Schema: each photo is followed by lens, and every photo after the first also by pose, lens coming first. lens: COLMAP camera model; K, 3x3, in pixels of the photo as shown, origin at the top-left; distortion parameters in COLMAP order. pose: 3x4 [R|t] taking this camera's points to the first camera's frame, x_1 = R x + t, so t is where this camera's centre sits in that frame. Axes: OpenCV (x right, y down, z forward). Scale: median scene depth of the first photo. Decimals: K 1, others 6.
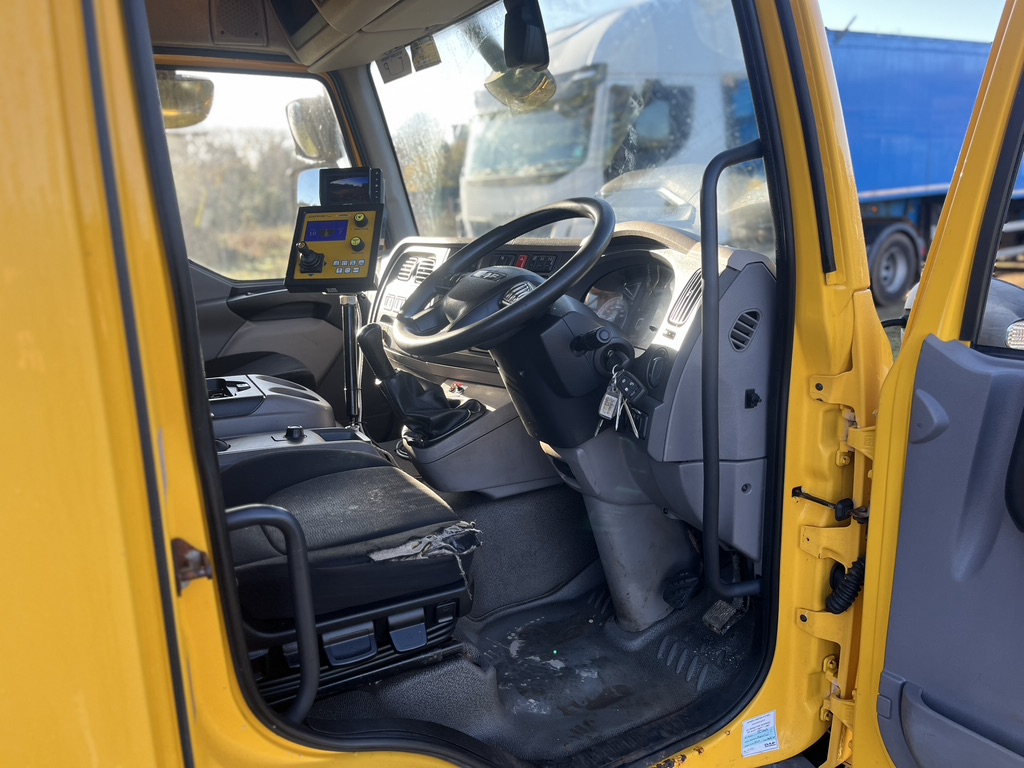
lens RADIAL K [[780.7, 0, 510.7], [0, 780.7, 385.8], [0, 0, 1]] dist [0.024633, -0.027499]
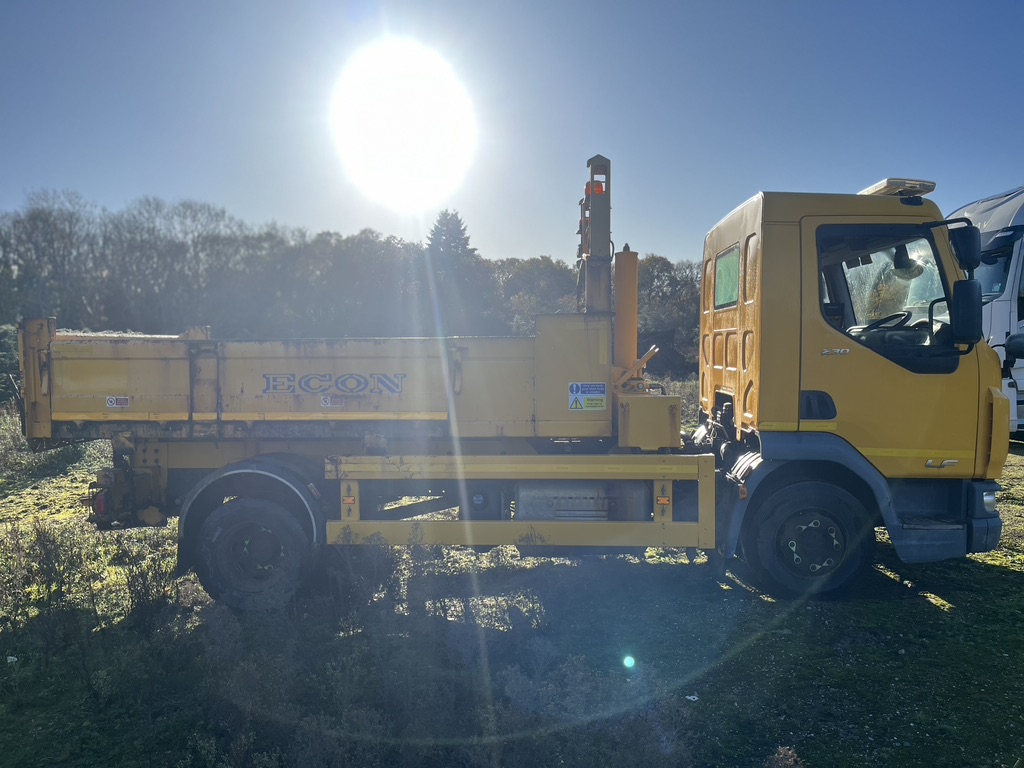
lens RADIAL K [[780.7, 0, 512.9], [0, 780.7, 386.4], [0, 0, 1]] dist [0.024633, -0.027499]
pose [[0.850840, 0.049190, -0.523117, 0.252848], [-0.131792, 0.983760, -0.121852, 0.421500], [0.508627, 0.172619, 0.843505, -1.571798]]
